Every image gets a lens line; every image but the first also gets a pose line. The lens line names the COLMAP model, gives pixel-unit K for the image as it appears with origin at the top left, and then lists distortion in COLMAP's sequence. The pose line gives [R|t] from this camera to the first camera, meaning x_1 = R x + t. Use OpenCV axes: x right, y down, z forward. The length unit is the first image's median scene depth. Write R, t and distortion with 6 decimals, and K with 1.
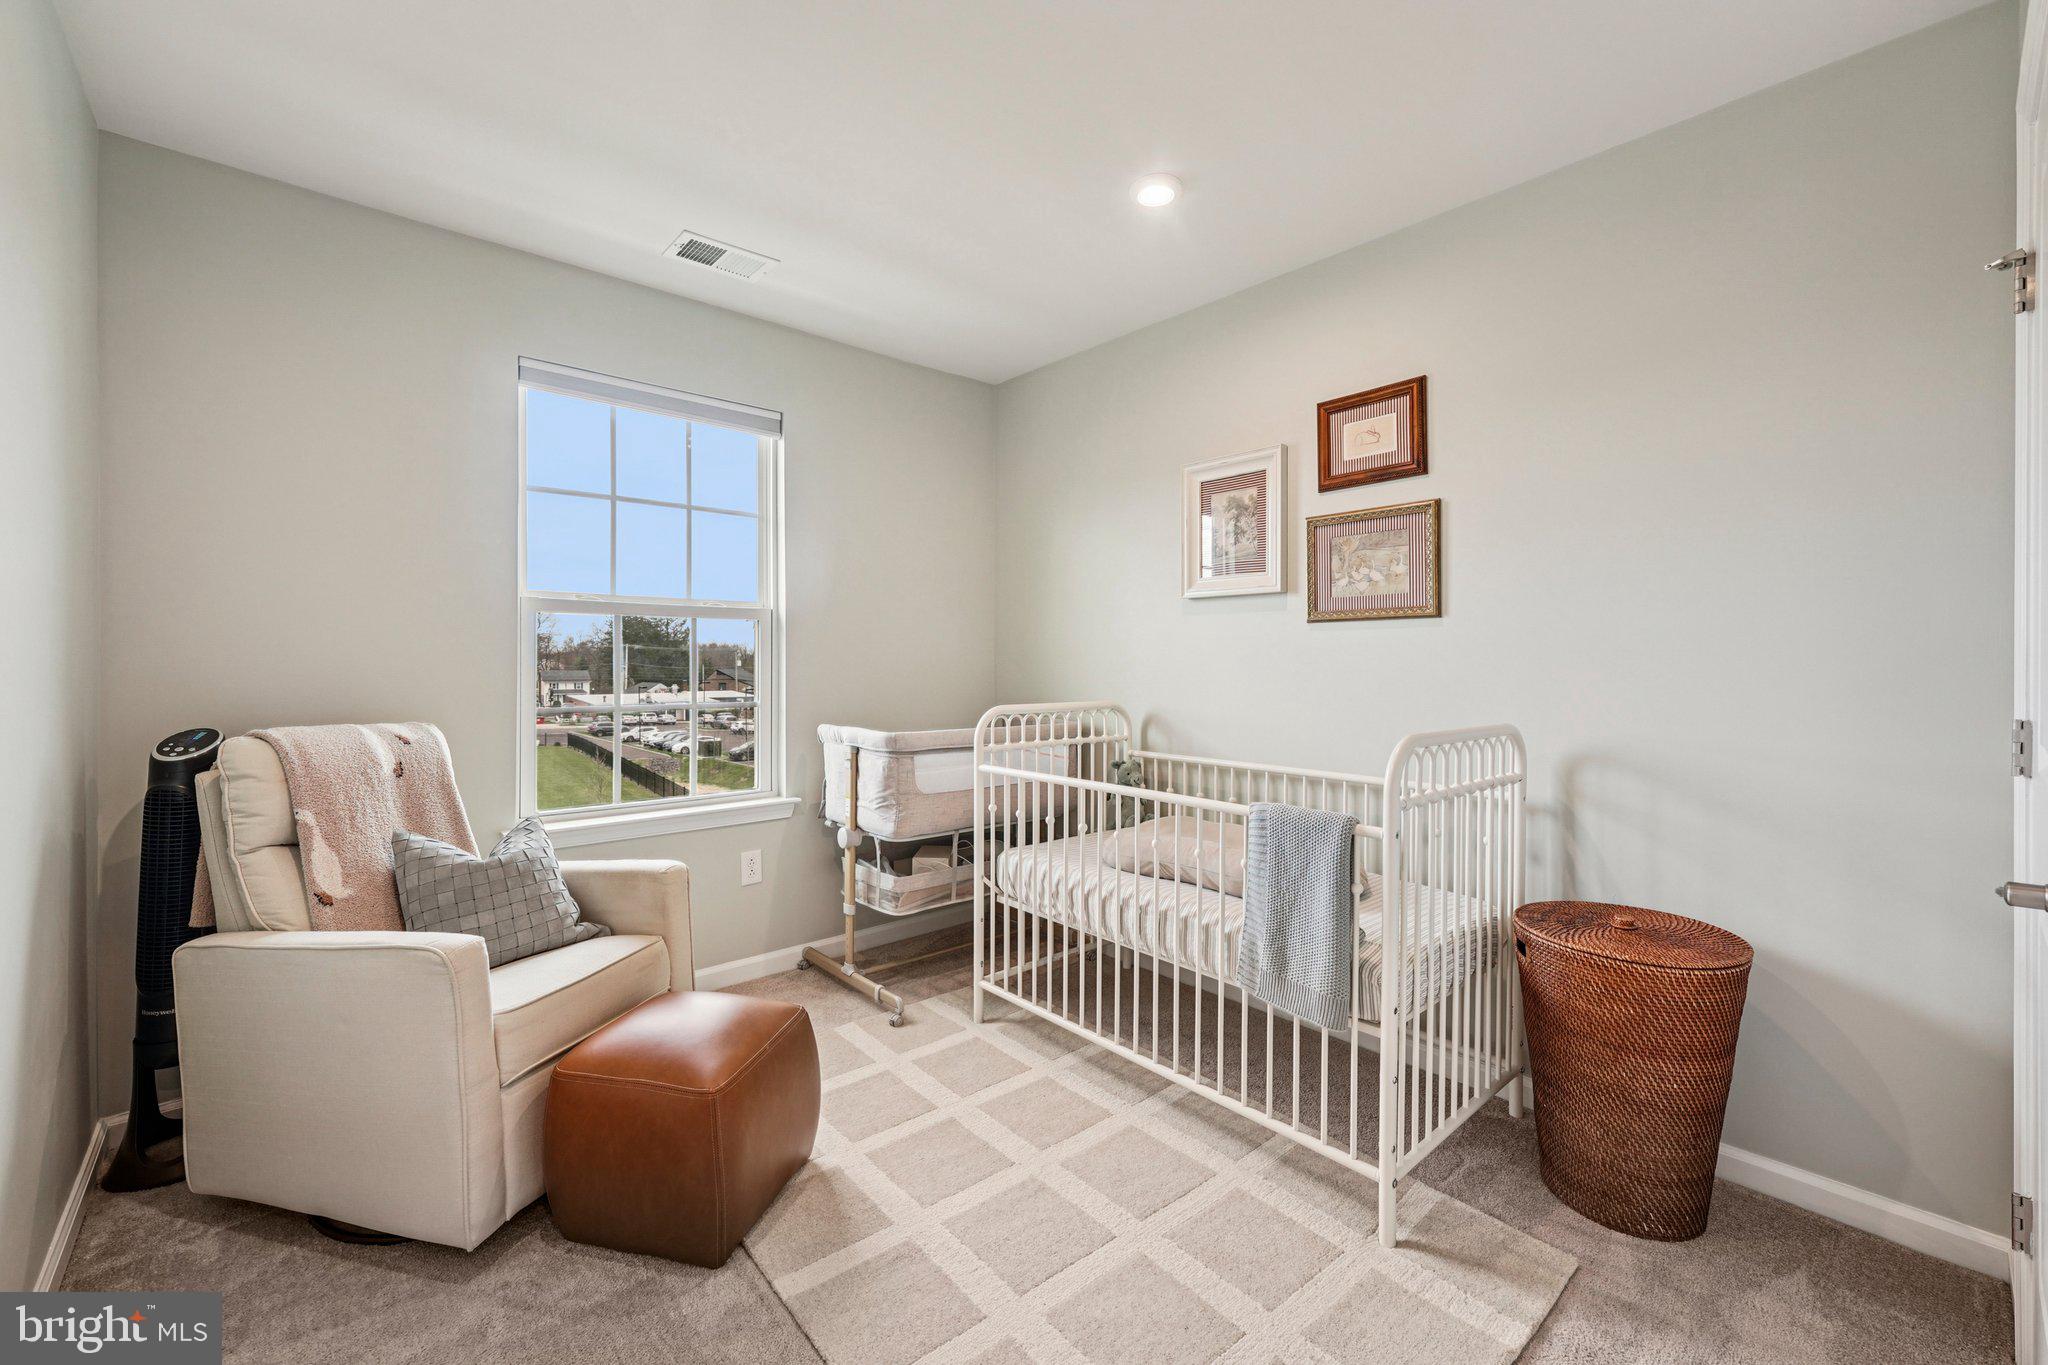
lens RADIAL K [[828.2, 0, 1019.5], [0, 828.2, 667.2], [0, 0, 1]] dist [0.006383, 0.000445]
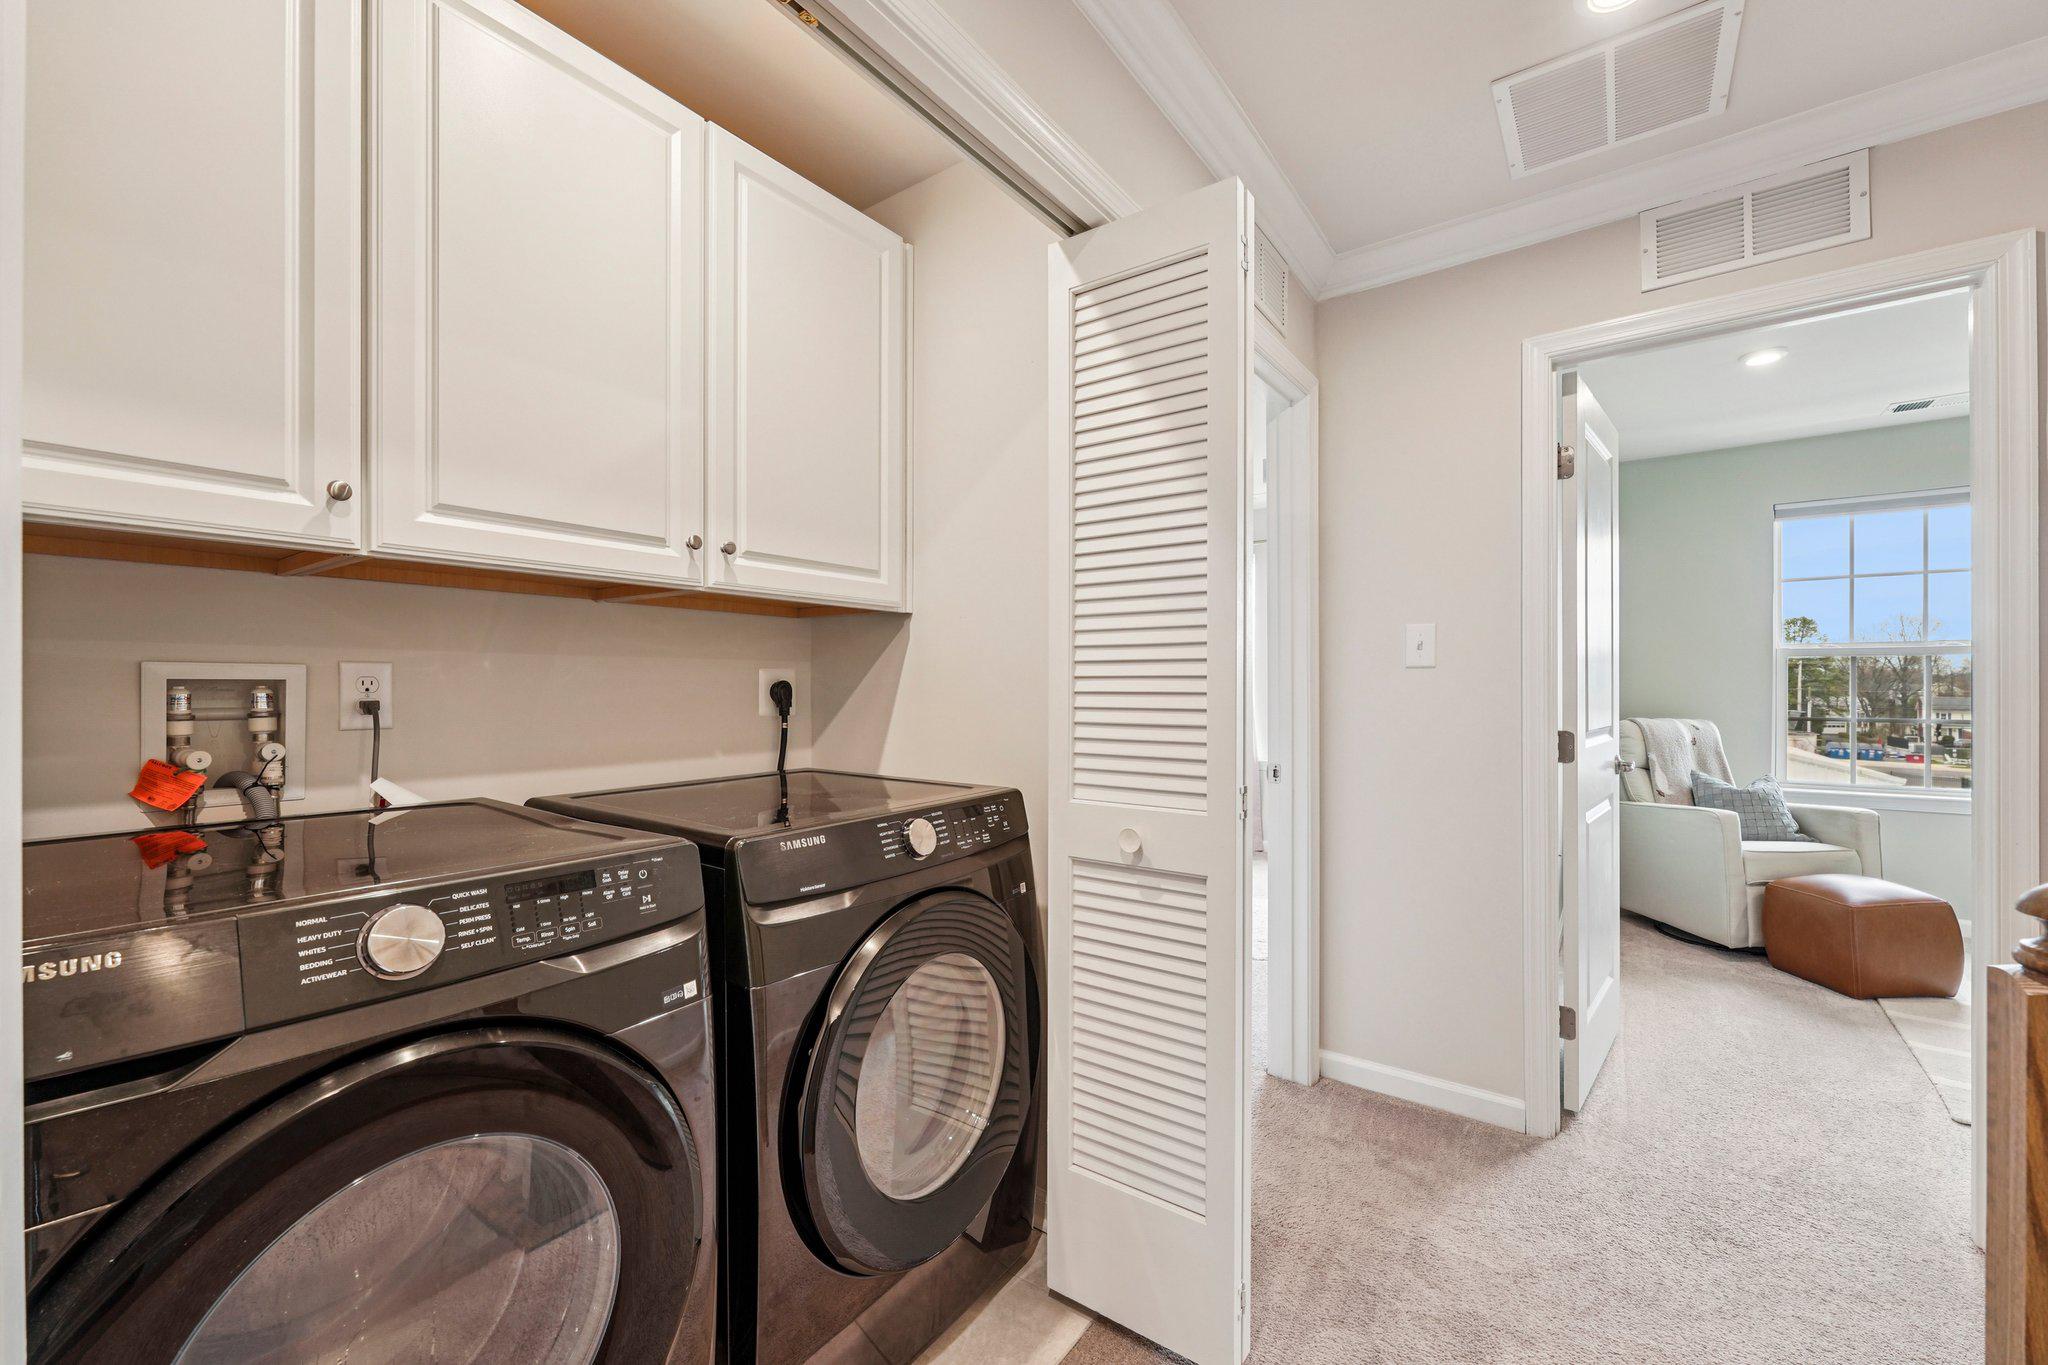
lens RADIAL K [[825.1, 0, 1024.0], [0, 825.1, 682.5], [0, 0, 1]] dist [0.018357, 0.000064]
pose [[0.250846, -0.013409, -0.967934, 0.904536], [-0.003416, 0.999886, -0.014737, 0.009871], [0.968021, 0.007003, 0.250771, -1.210945]]
